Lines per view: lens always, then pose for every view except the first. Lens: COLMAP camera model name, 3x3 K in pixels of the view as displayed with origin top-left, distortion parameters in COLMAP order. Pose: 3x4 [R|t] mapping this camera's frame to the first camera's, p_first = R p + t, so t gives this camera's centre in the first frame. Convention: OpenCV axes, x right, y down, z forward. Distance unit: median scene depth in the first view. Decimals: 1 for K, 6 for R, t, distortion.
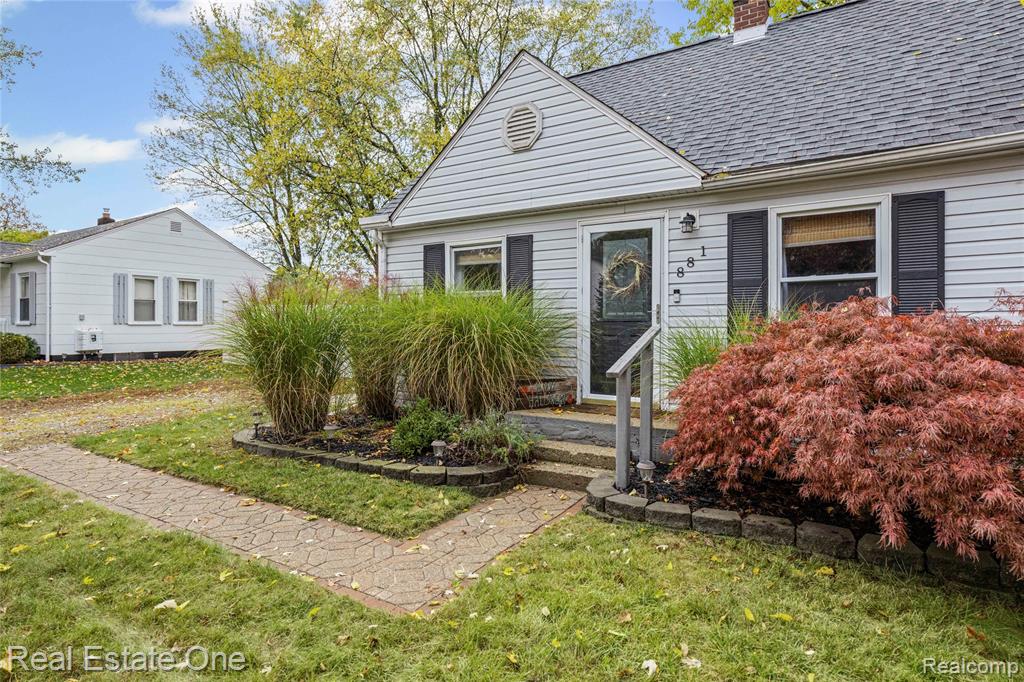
lens RADIAL K [[566.1, 0, 510.4], [0, 566.1, 331.8], [0, 0, 1]] dist [0.001986, -0.004612]
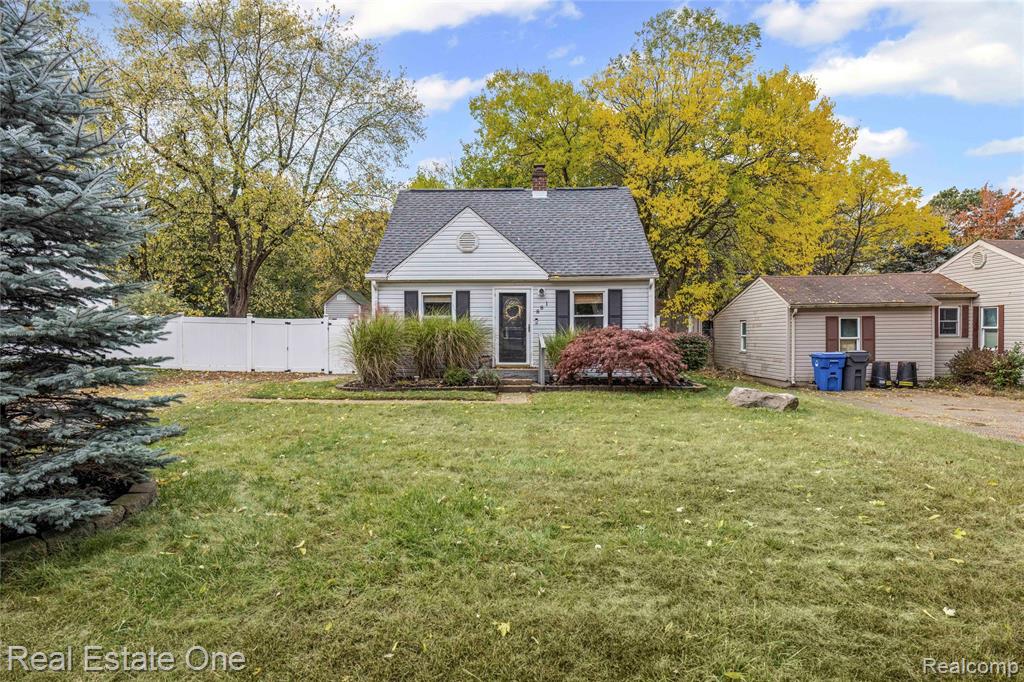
lens RADIAL K [[566.1, 0, 511.8], [0, 566.1, 342.5], [0, 0, 1]] dist [0.001986, -0.004612]
pose [[0.862511, -0.005836, 0.506004, -1.054510], [0.005011, 0.999983, 0.002992, 0.023677], [-0.506013, -0.000045, 0.862526, -1.089246]]
